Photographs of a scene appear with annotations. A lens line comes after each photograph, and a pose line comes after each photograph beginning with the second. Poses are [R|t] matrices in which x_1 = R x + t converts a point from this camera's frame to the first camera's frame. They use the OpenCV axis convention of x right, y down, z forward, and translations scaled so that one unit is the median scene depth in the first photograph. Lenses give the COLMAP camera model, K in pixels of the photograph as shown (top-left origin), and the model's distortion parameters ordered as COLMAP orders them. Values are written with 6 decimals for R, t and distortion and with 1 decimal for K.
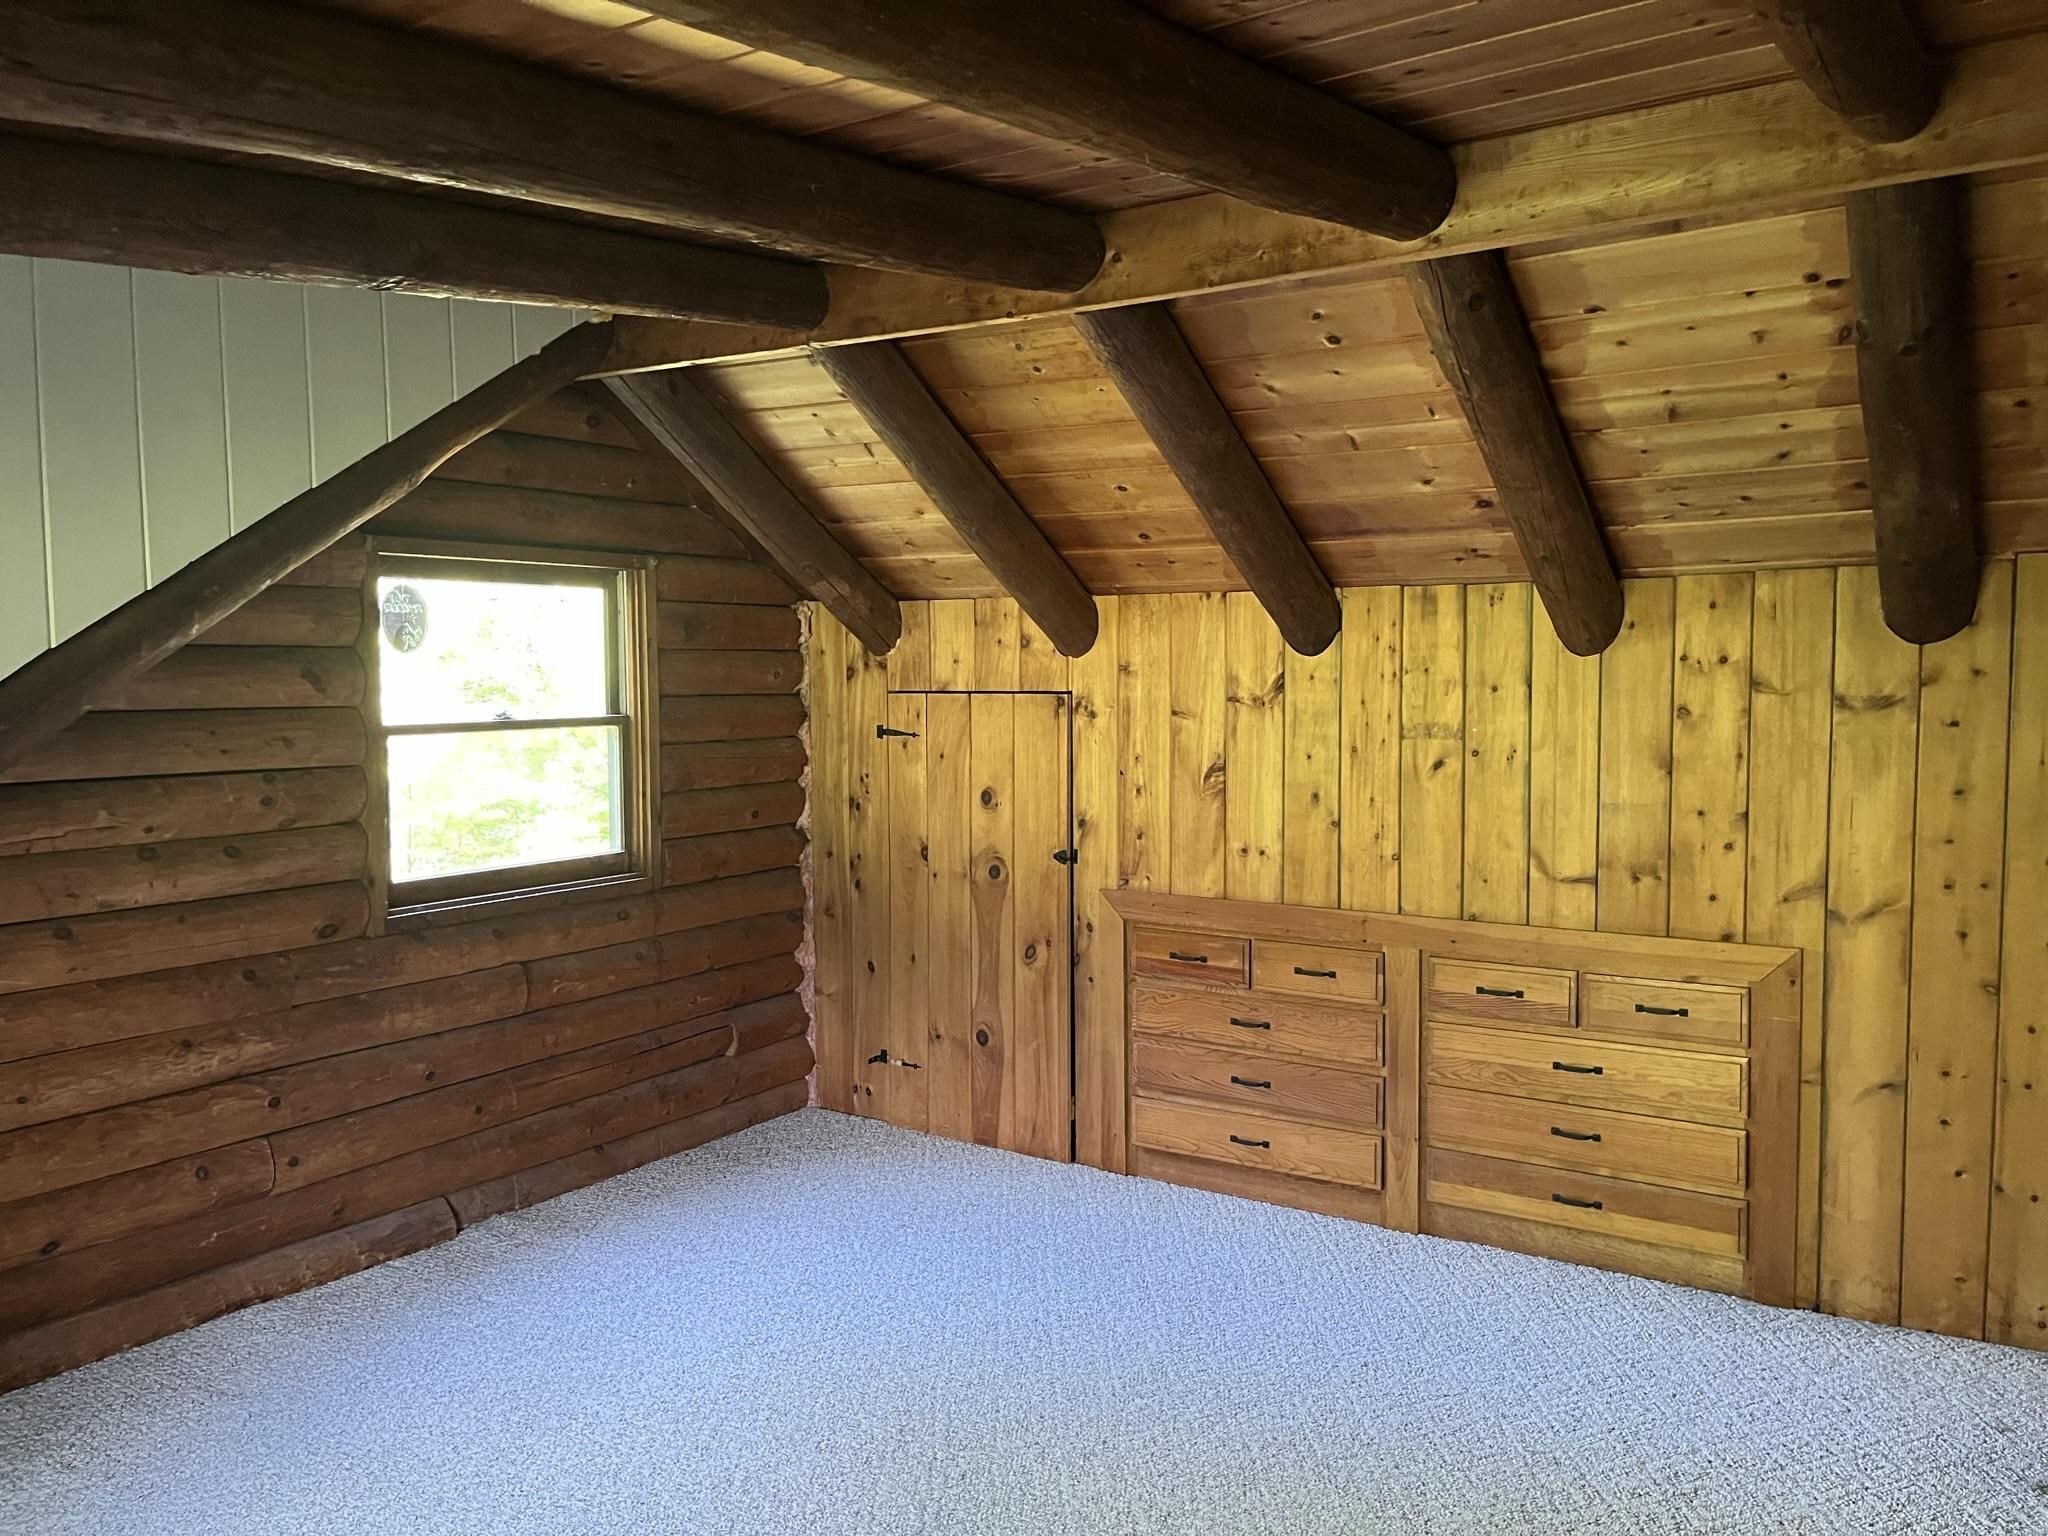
lens RADIAL K [[1527.7, 0, 1021.0], [0, 1527.7, 775.3], [0, 0, 1]] dist [0.046237, -0.063944]
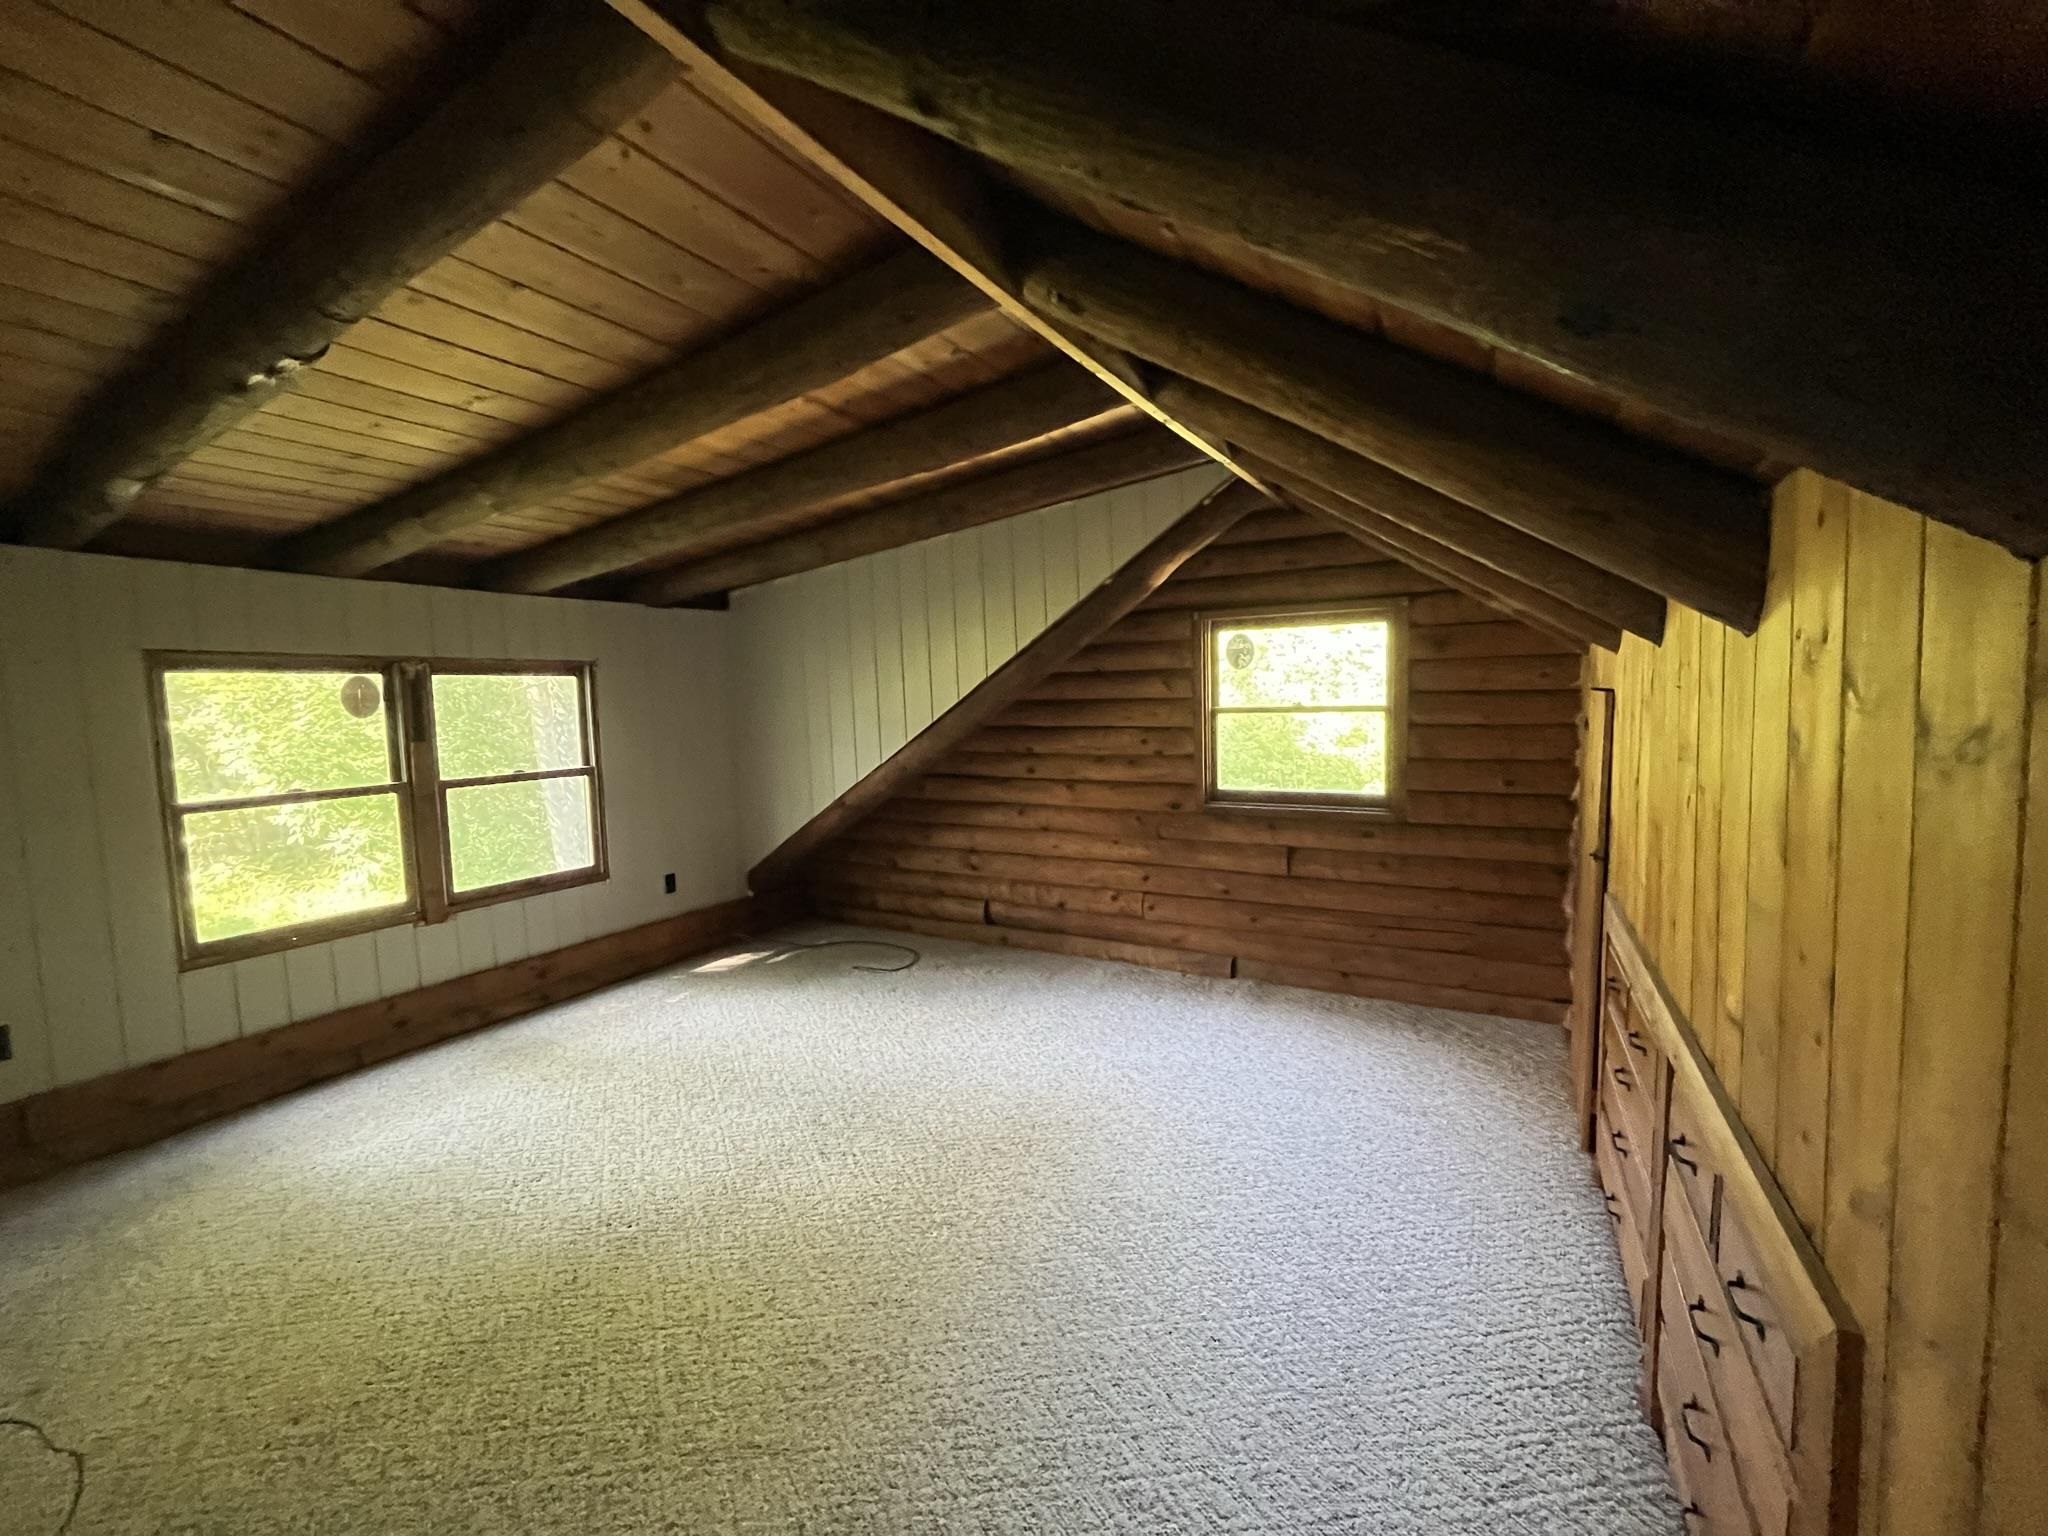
lens RADIAL K [[814.3, 0, 1010.2], [0, 814.3, 755.5], [0, 0, 1]] dist [-0.009636, 0.000589]
pose [[0.083449, 0.081946, -0.993137, 0.622471], [-0.041976, 0.996018, 0.078656, -0.044462], [0.995628, 0.035124, 0.086557, 0.681741]]
